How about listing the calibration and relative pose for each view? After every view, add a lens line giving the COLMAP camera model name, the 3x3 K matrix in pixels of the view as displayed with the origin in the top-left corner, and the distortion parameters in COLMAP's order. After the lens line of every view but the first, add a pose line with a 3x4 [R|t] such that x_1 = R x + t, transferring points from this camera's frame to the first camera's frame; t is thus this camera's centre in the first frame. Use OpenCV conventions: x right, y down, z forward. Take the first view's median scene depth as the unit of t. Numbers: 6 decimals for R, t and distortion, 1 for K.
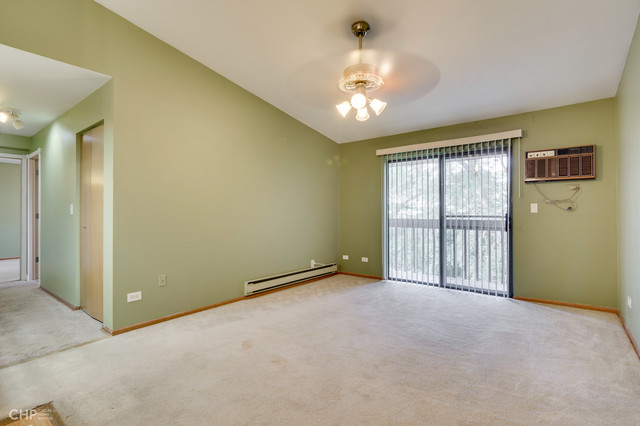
lens RADIAL K [[314.5, 0, 315.5], [0, 314.5, 210.7], [0, 0, 1]] dist [0.004080, -0.003387]
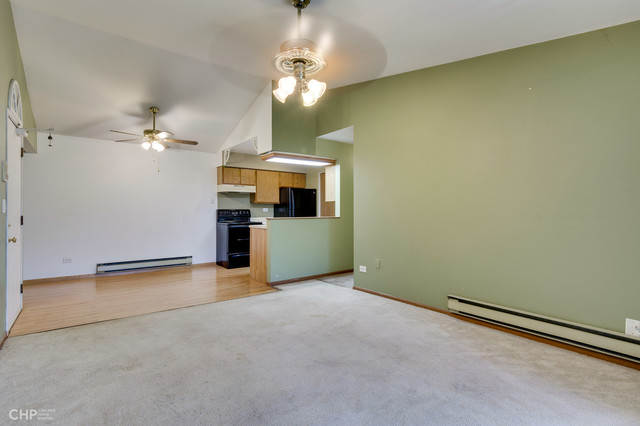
lens RADIAL K [[314.5, 0, 315.9], [0, 314.5, 210.7], [0, 0, 1]] dist [0.004080, -0.003387]
pose [[-0.244479, 0.001262, -0.969654, 0.611406], [0.009661, 0.999953, -0.001134, 0.002276], [0.969607, -0.009646, -0.244479, 0.788034]]
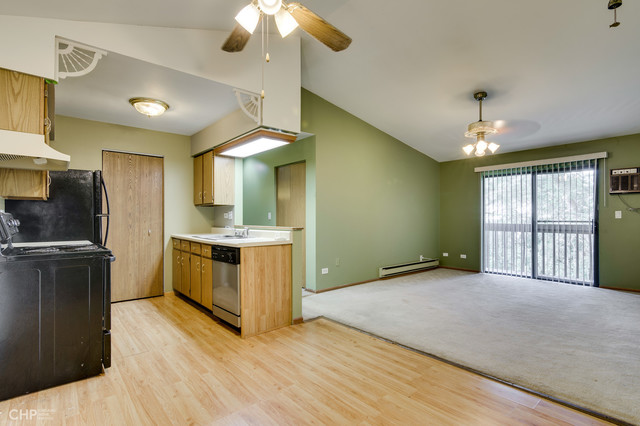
lens RADIAL K [[314.5, 0, 321.3], [0, 314.5, 217.0], [0, 0, 1]] dist [0.004080, -0.003387]
pose [[0.983864, 0.000461, -0.178918, -0.212428], [0.000284, 0.999991, 0.004138, -0.004969], [0.178918, -0.004122, 0.983855, -0.389699]]
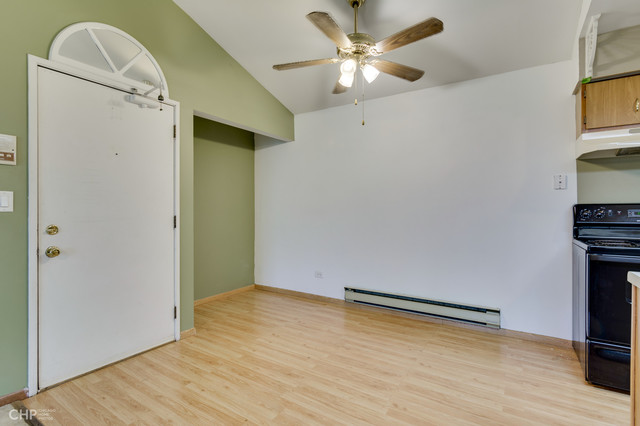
lens RADIAL K [[314.5, 0, 316.4], [0, 314.5, 210.8], [0, 0, 1]] dist [0.004080, -0.003387]
pose [[-0.995505, 0.005889, -0.094526, -0.218964], [0.006575, 0.999954, -0.006942, 0.003204], [0.094481, -0.007532, -0.995498, 0.481385]]
